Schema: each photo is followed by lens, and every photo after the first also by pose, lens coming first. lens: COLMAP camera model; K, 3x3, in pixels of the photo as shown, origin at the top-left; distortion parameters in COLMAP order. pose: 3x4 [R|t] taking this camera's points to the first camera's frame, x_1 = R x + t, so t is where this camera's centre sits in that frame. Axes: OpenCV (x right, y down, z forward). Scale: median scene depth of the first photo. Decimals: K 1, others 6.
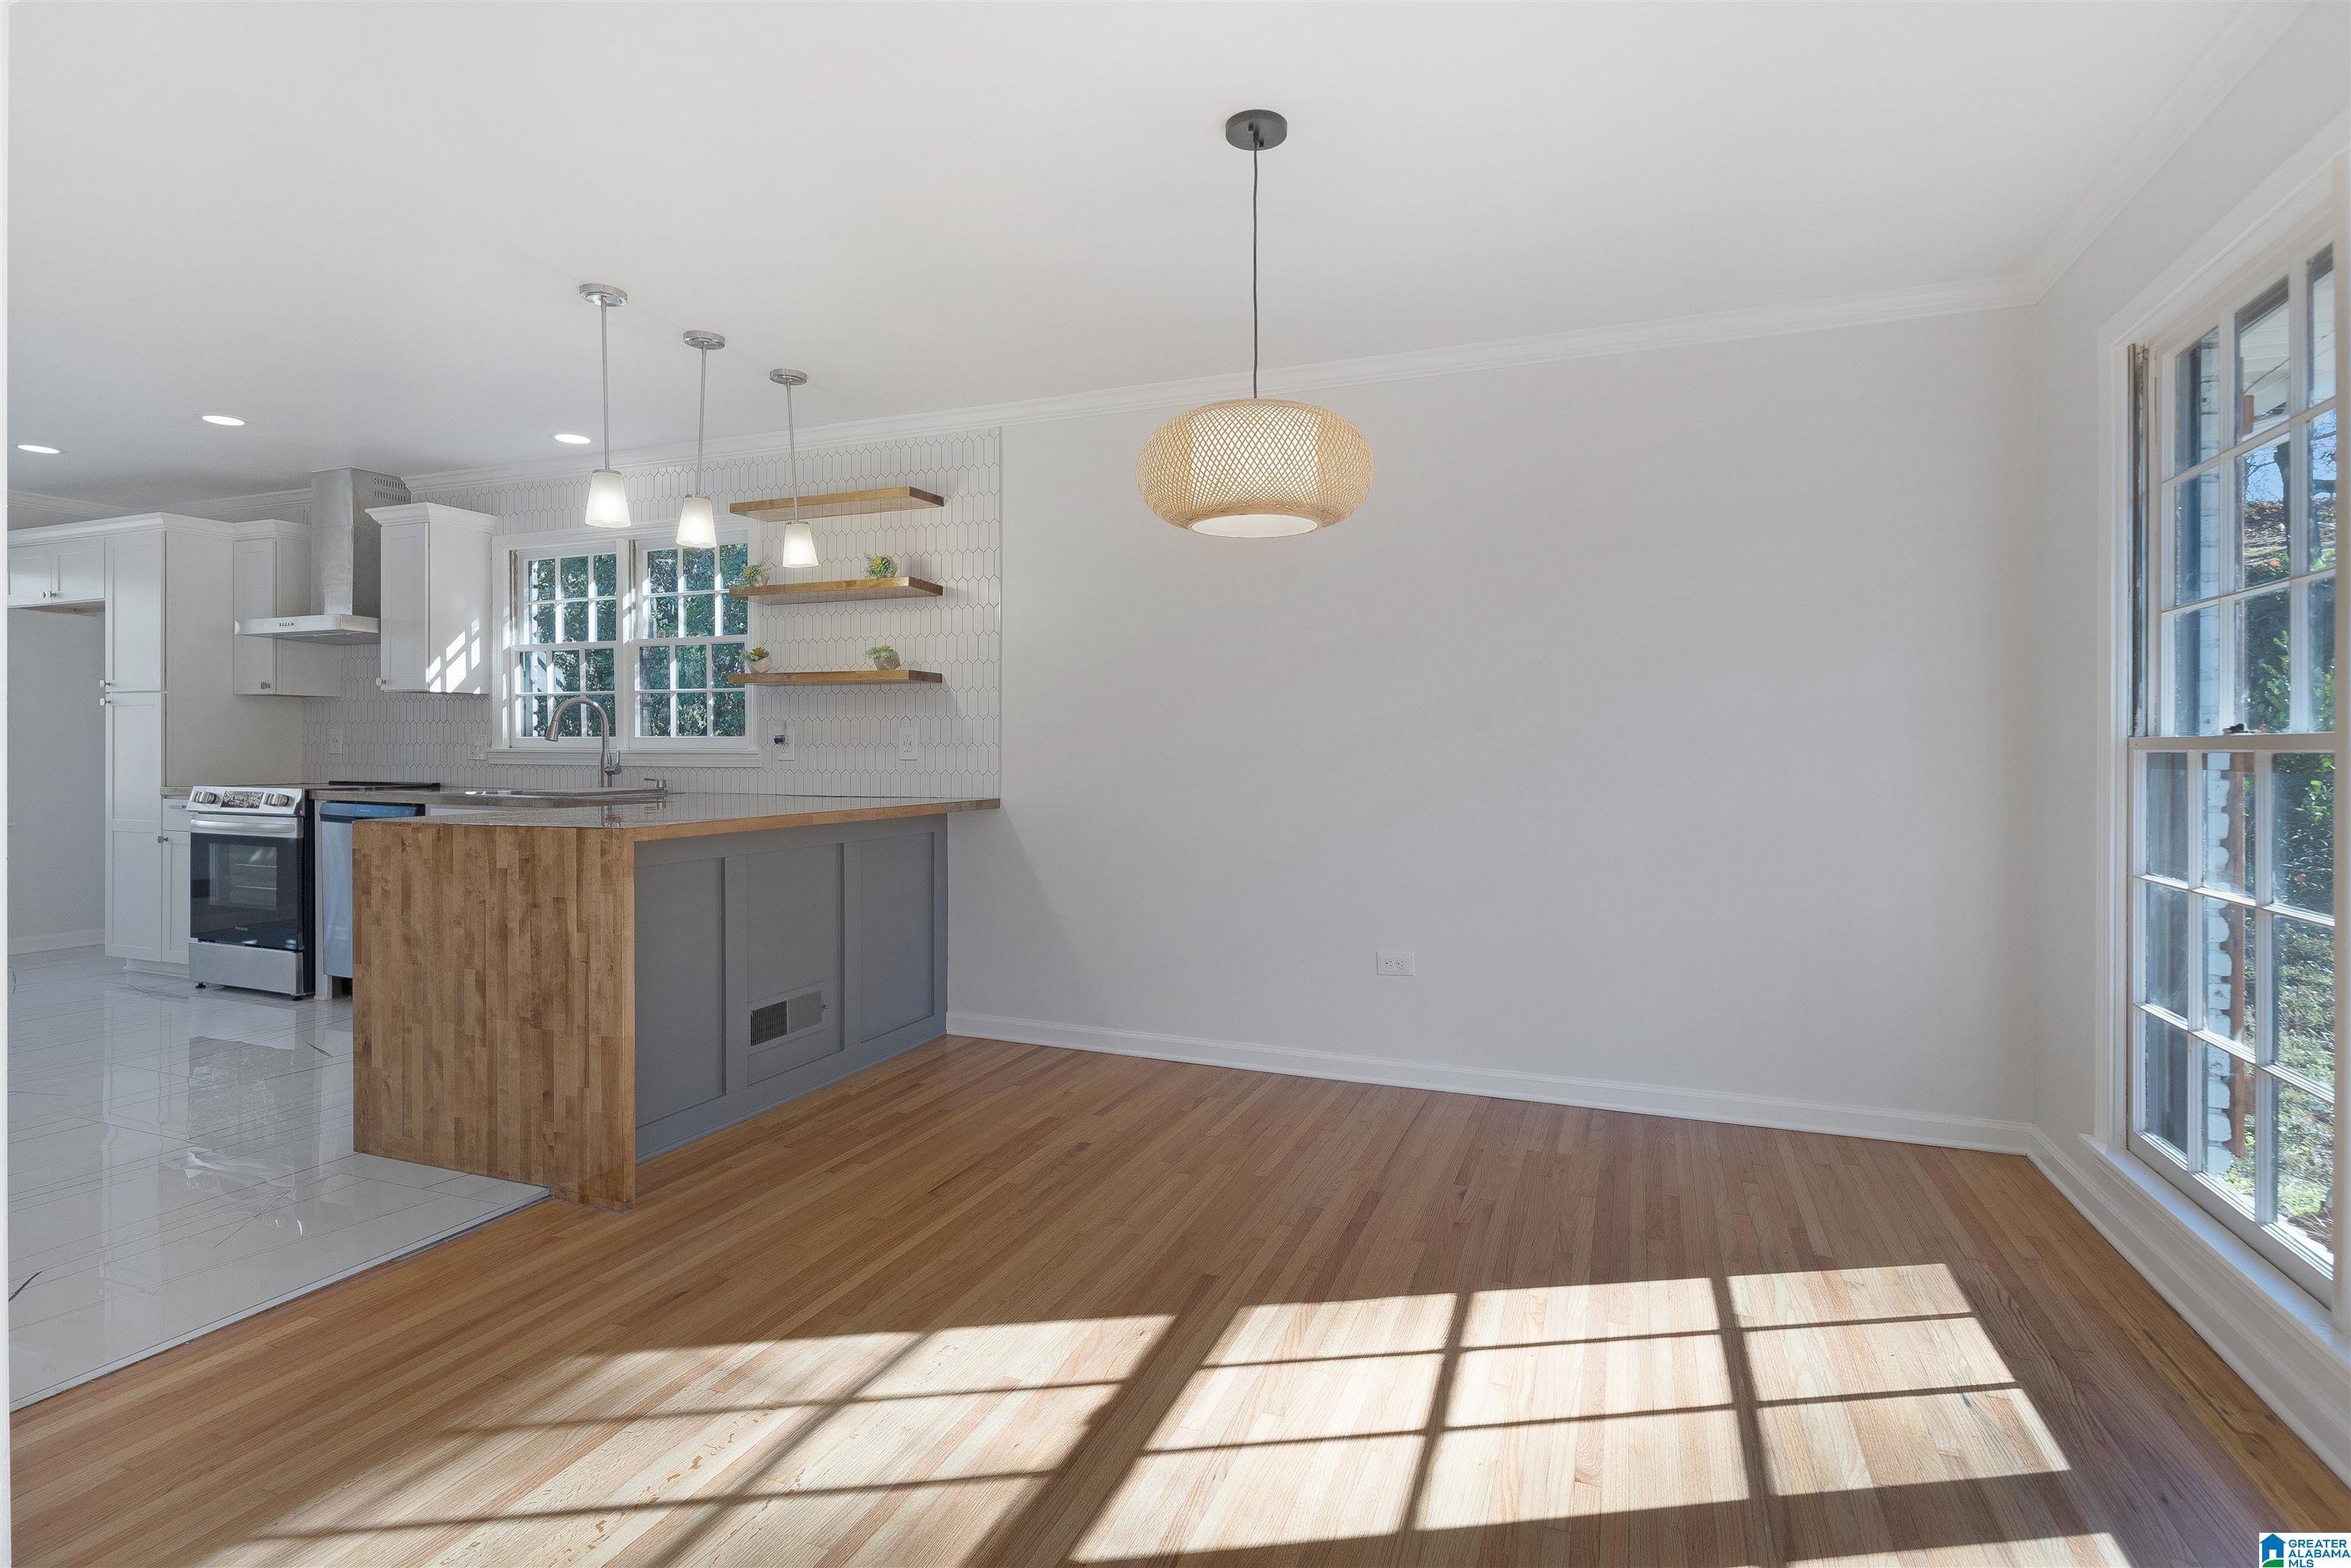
lens RADIAL K [[1161.2, 0, 1177.2], [0, 1161.2, 754.7], [0, 0, 1]] dist [0.006437, 0.000600]
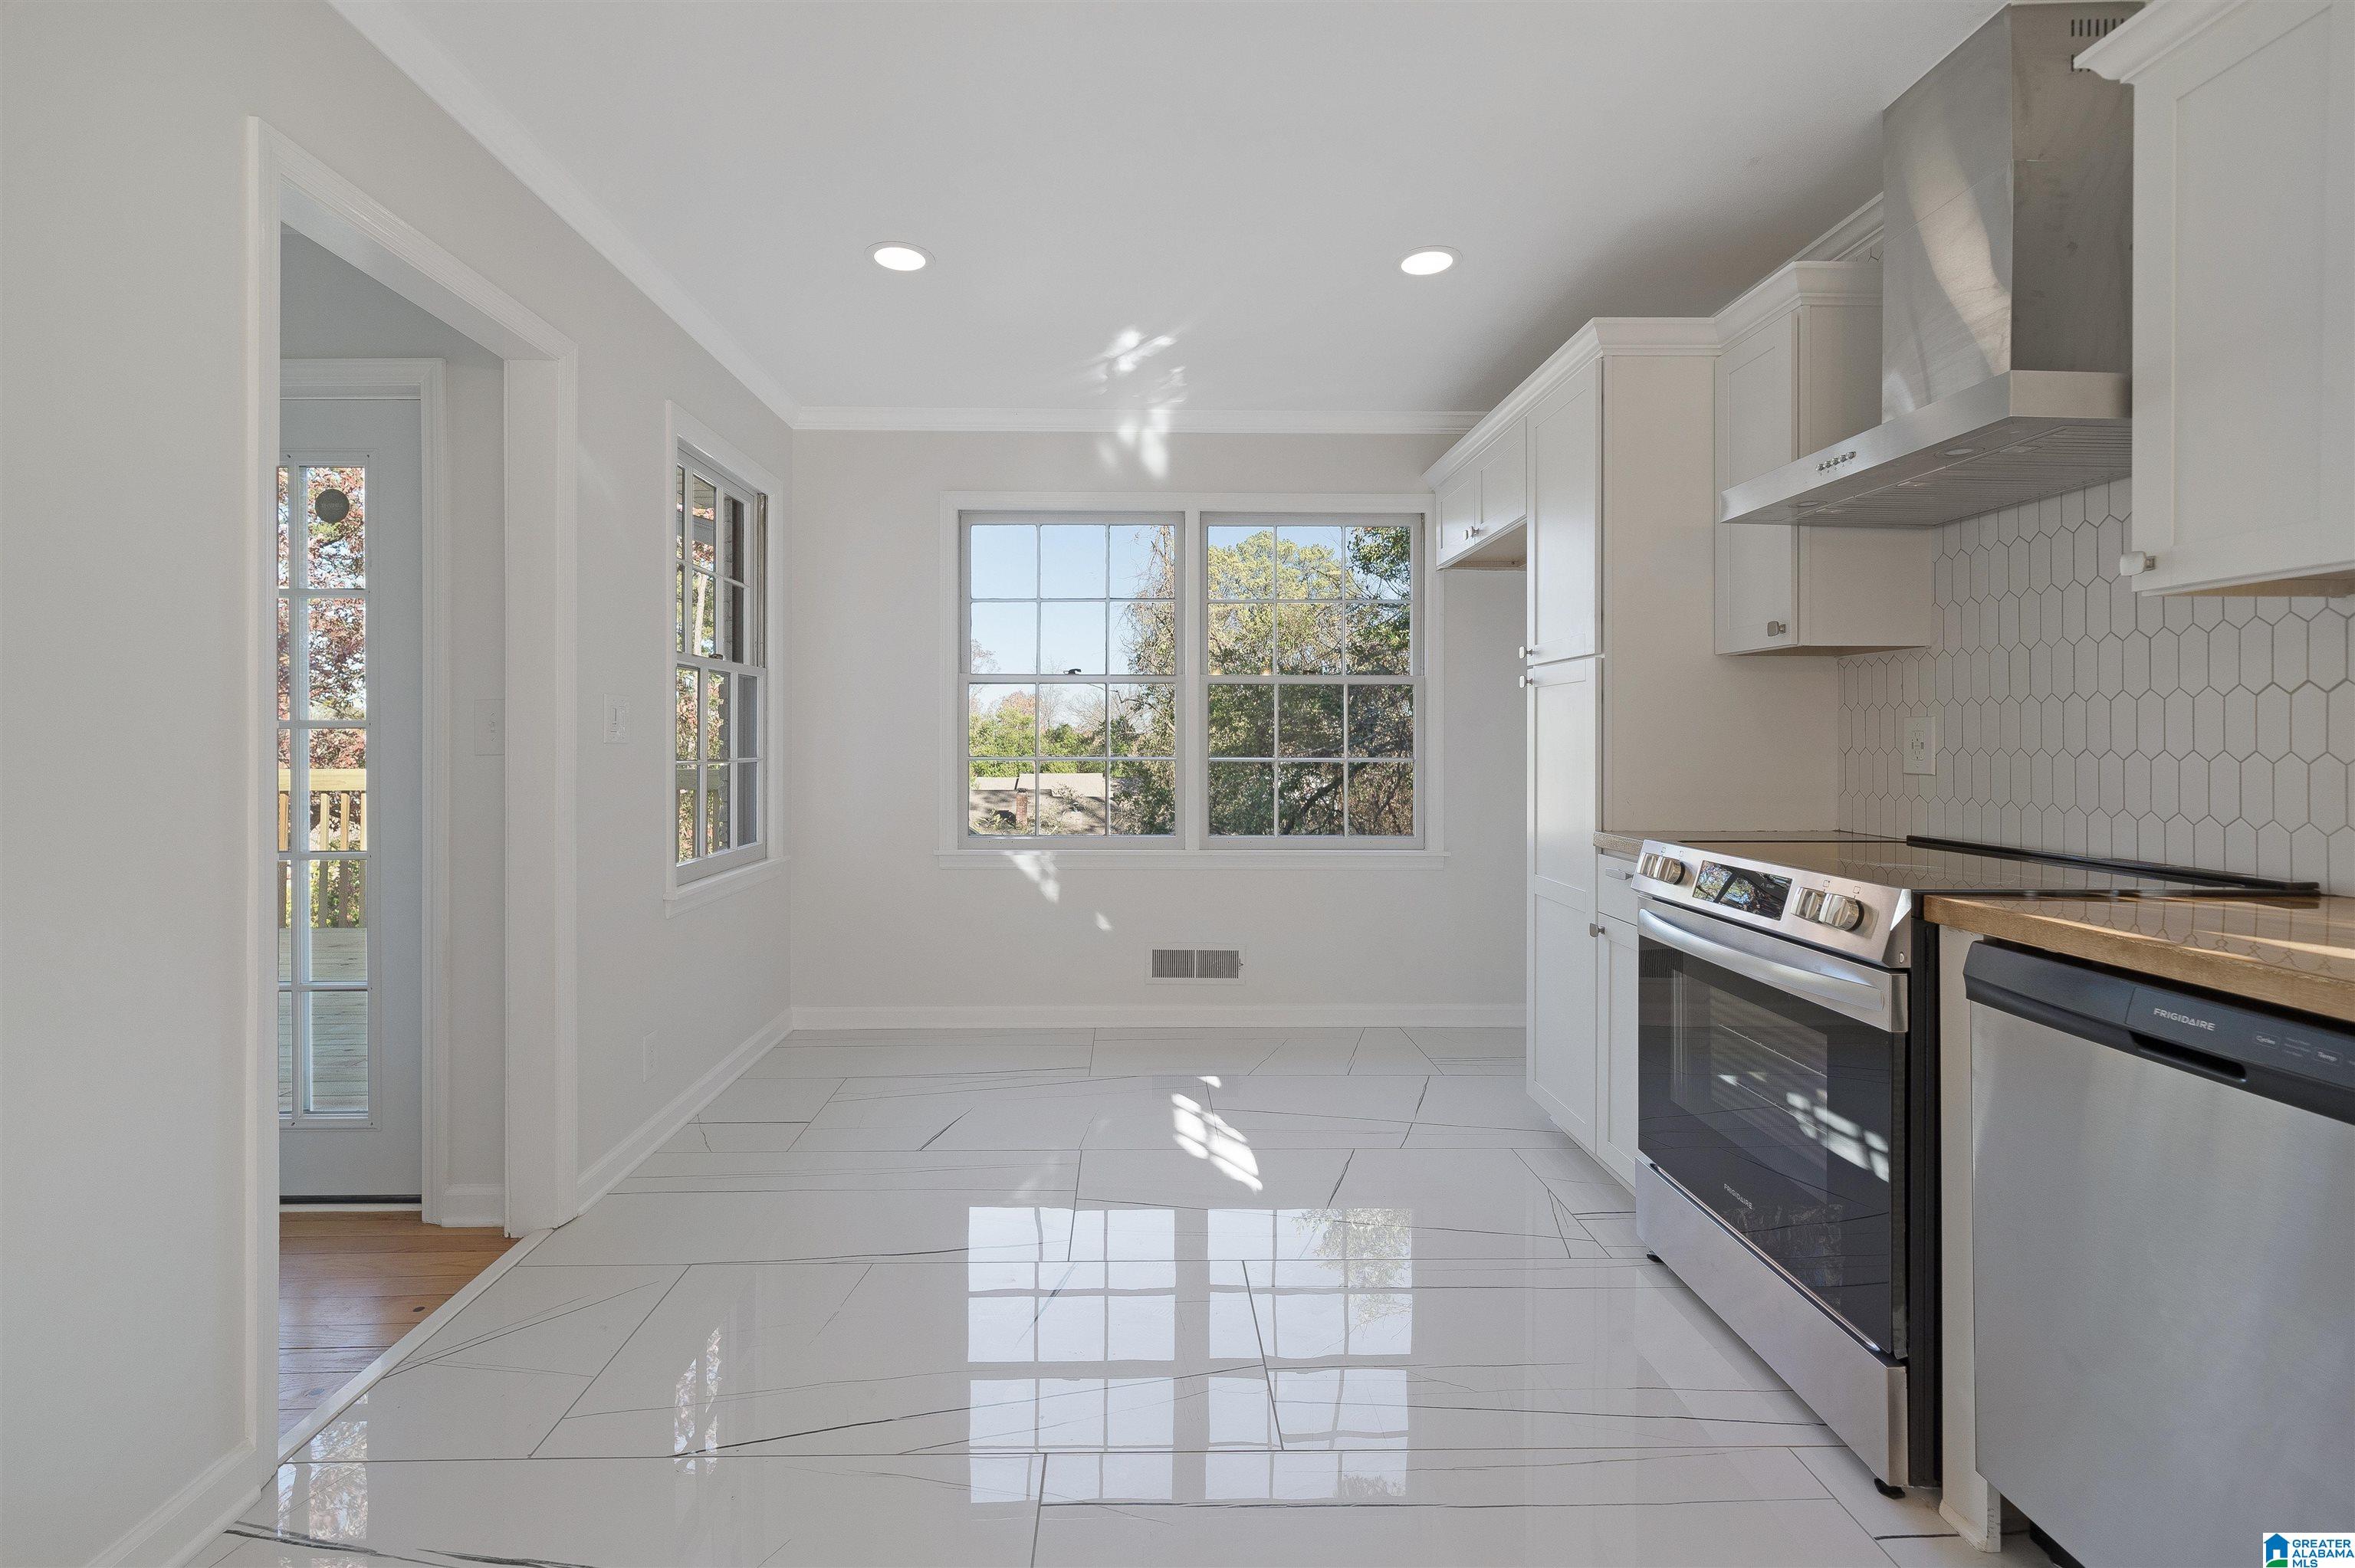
lens RADIAL K [[932.5, 0, 1176.2], [0, 932.5, 745.1], [0, 0, 1]] dist [-0.000054, 0.000624]
pose [[0.380650, 0.002957, -0.924714, -0.559156], [-0.003130, 0.999993, 0.001910, -0.013241], [0.924714, 0.002167, 0.380657, 0.672994]]
